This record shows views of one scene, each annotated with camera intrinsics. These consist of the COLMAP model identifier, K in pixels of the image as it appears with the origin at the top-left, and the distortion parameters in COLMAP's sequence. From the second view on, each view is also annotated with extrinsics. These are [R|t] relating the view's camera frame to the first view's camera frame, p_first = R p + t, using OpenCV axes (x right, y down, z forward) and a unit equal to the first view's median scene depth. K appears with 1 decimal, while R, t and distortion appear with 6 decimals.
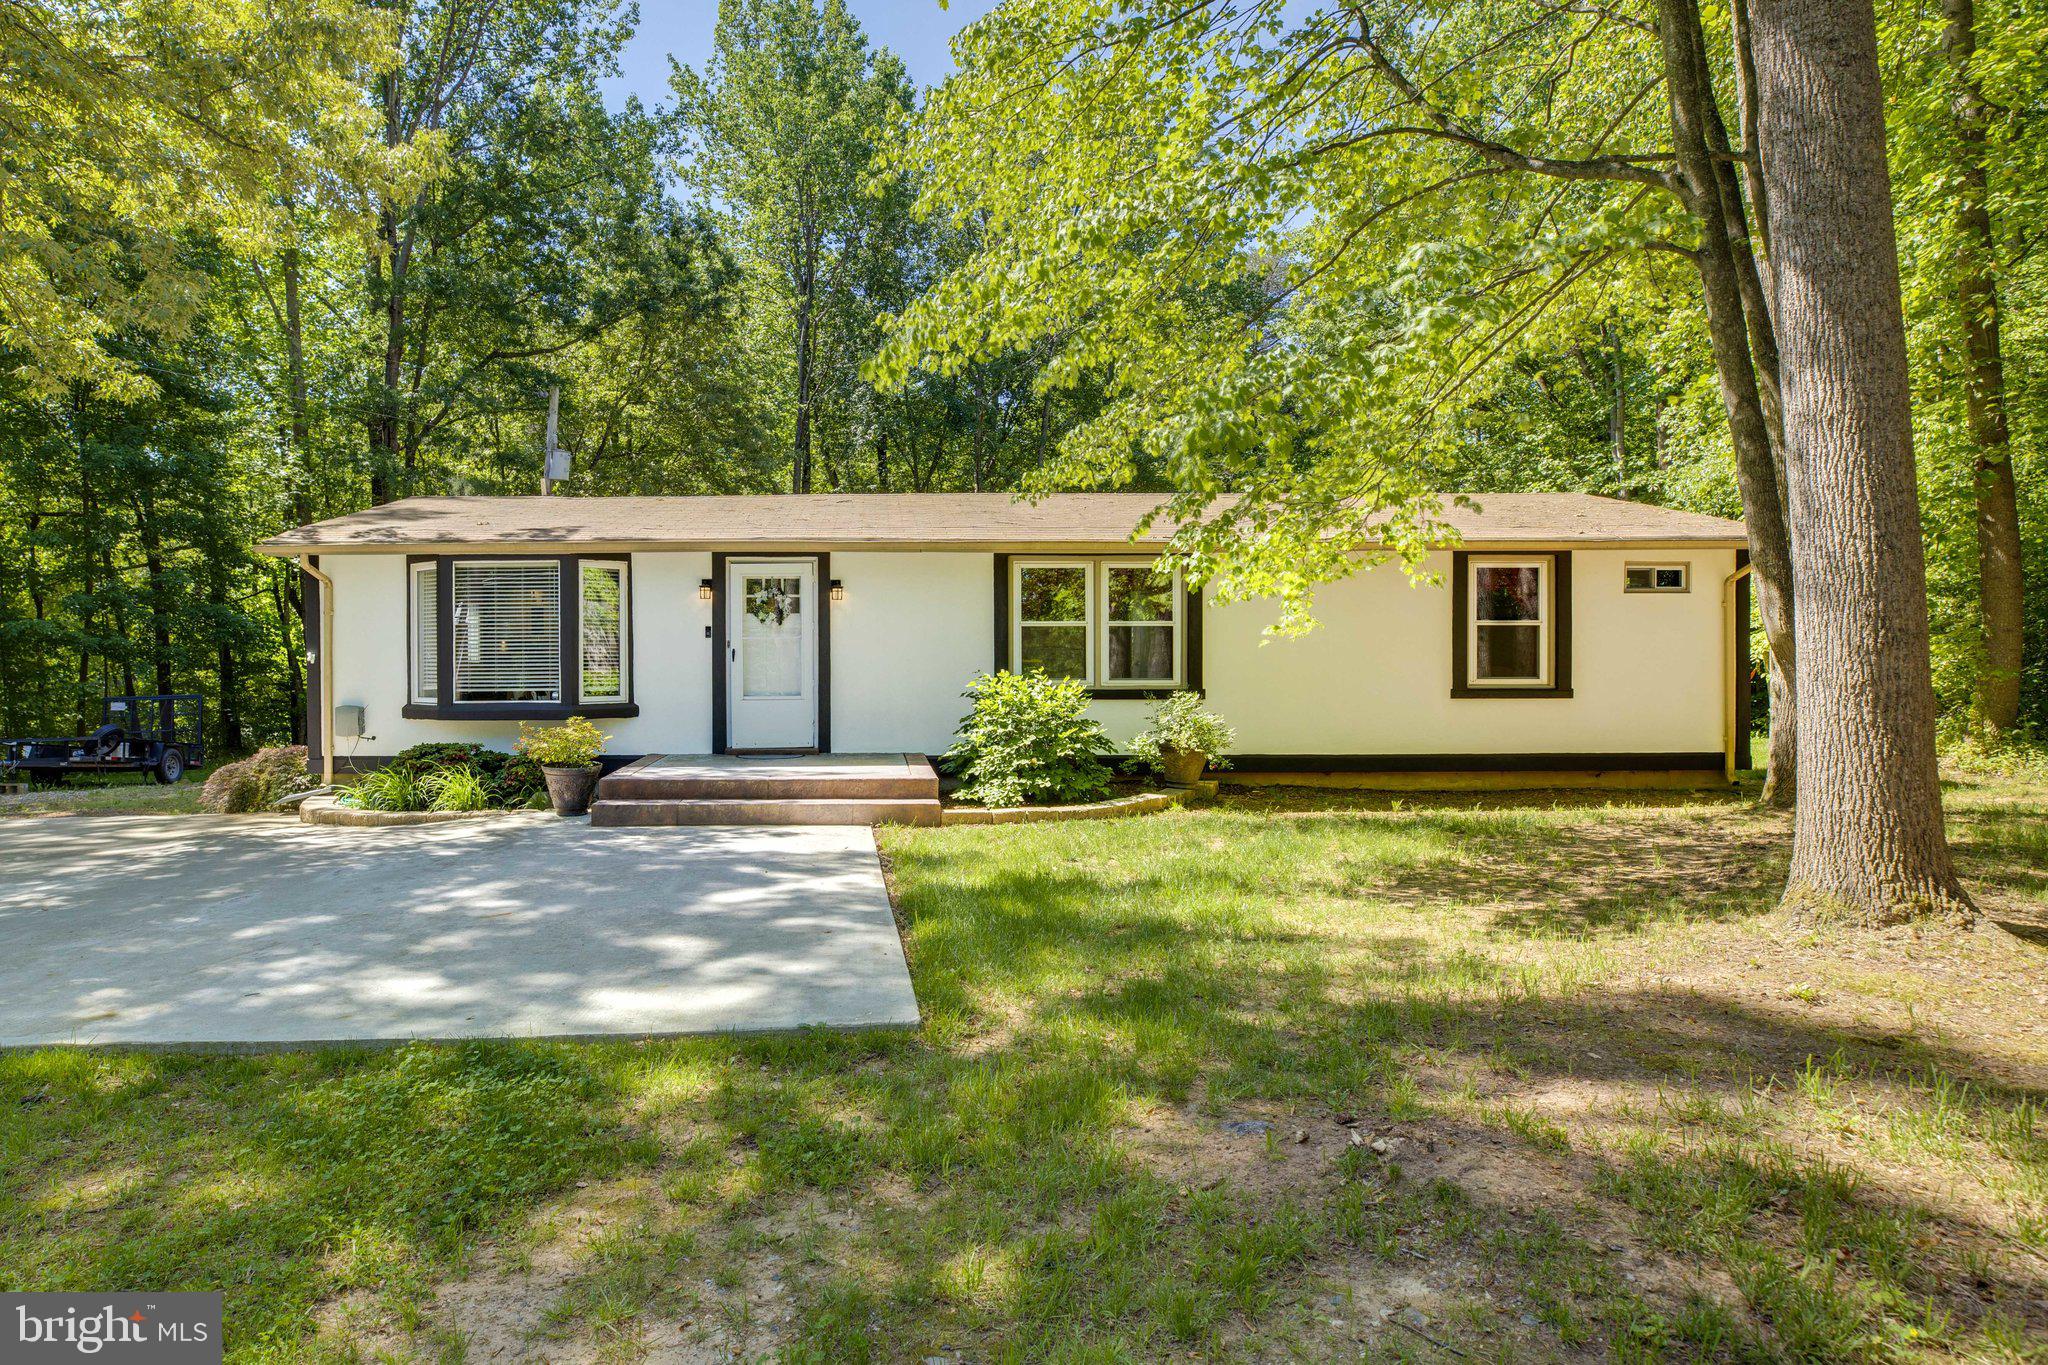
lens RADIAL K [[1118.0, 0, 1024.0], [0, 1118.0, 682.5], [0, 0, 1]] dist [-0.020294, 0.000068]
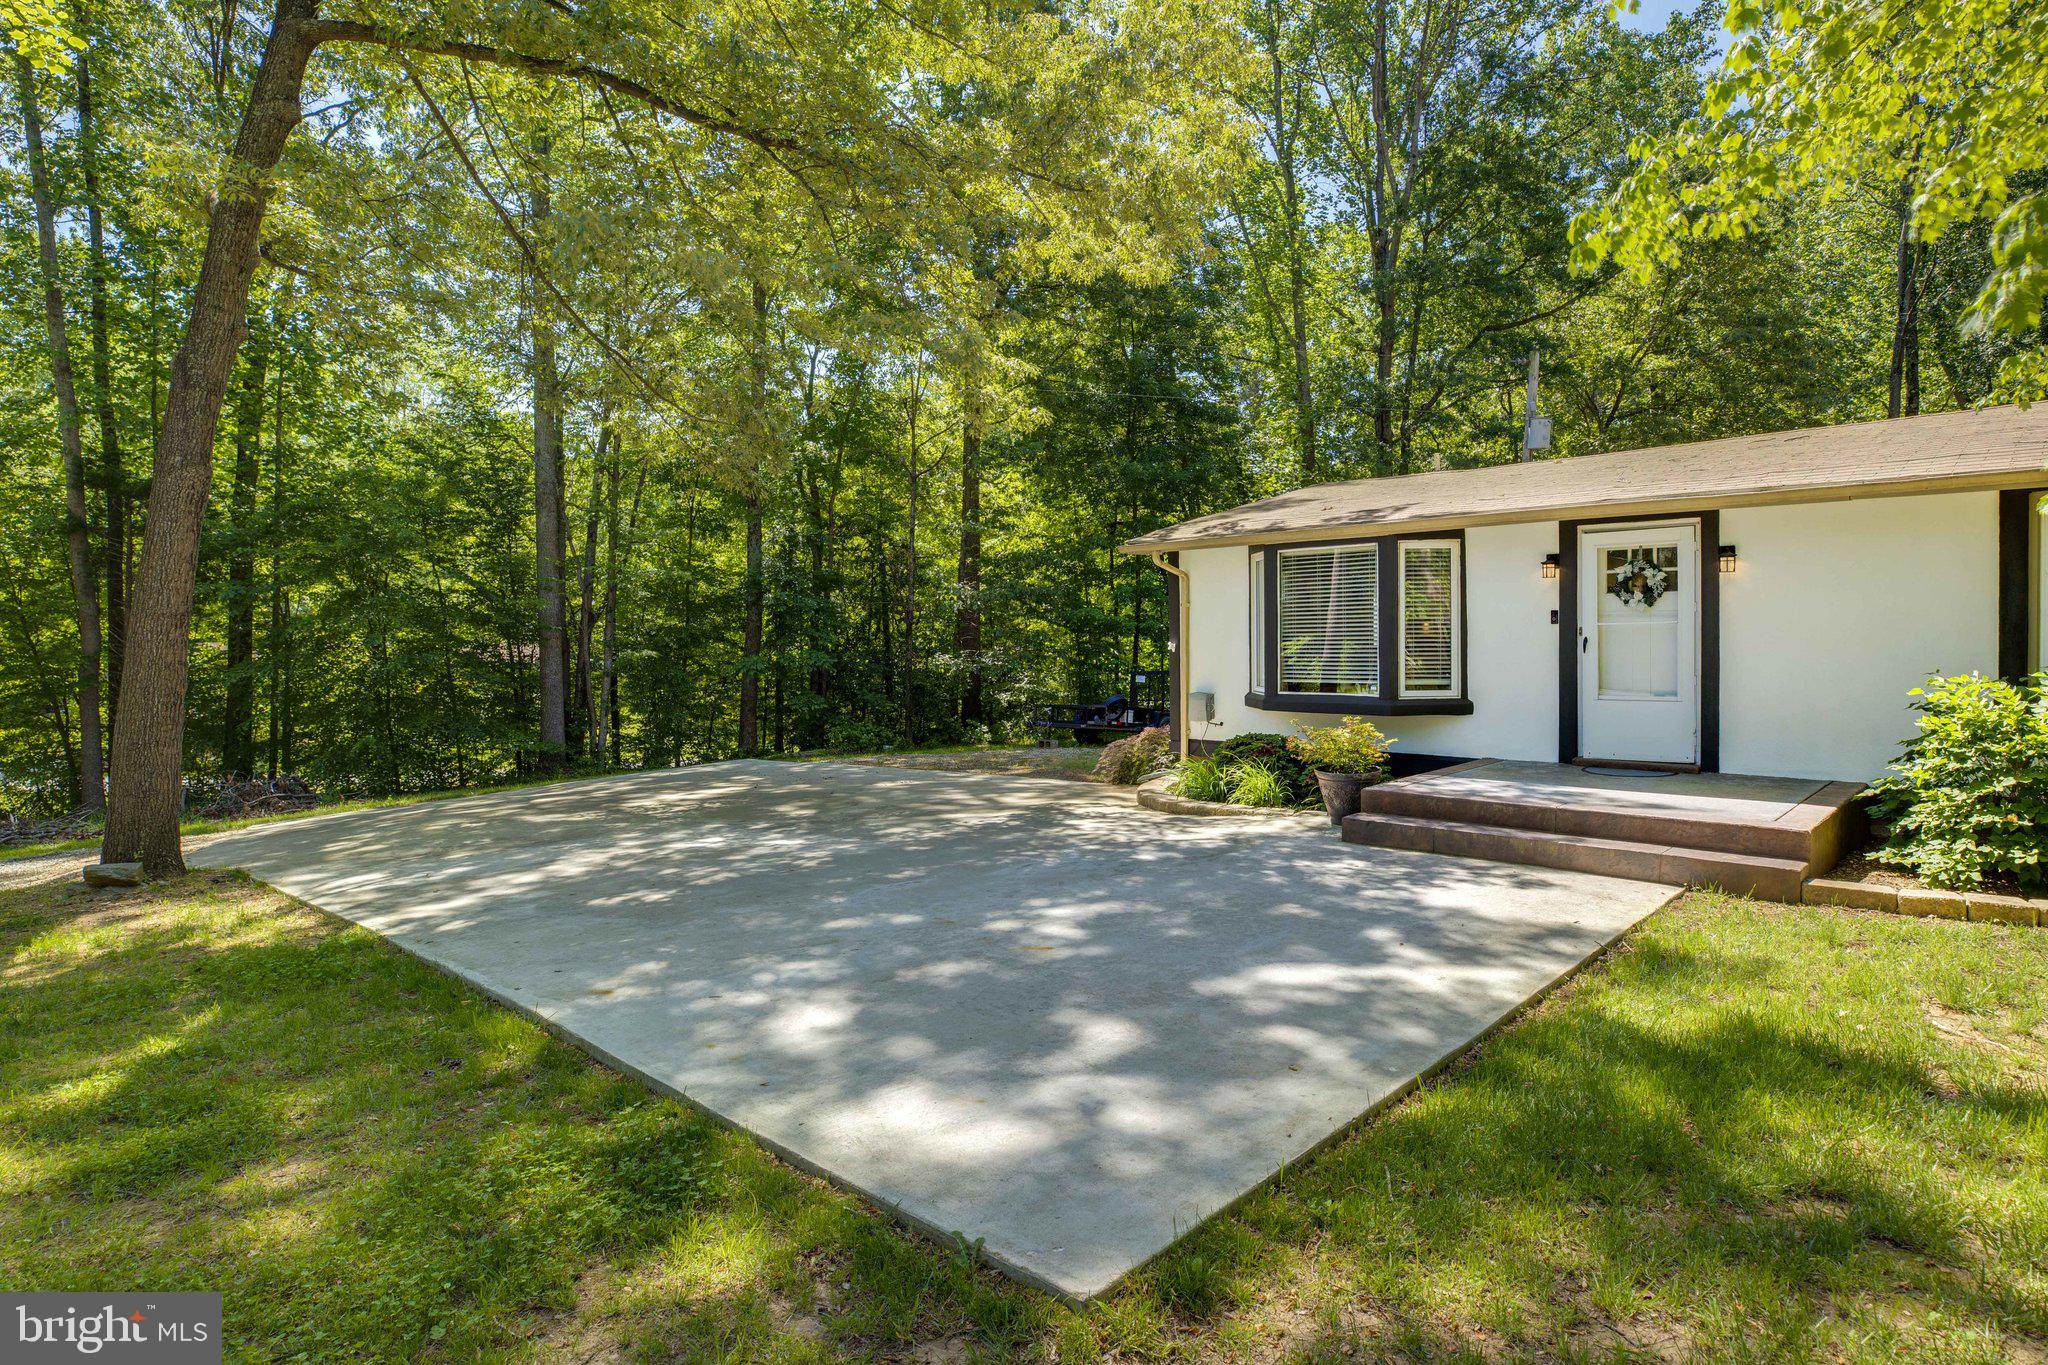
lens RADIAL K [[1158.8, 0, 1024.0], [0, 1158.8, 682.5], [0, 0, 1]] dist [-0.007810, -0.000673]
pose [[0.684445, 0.025358, -0.728623, 0.084802], [-0.012108, 0.999652, 0.023416, -0.012986], [0.728964, -0.007205, 0.684514, 0.128425]]
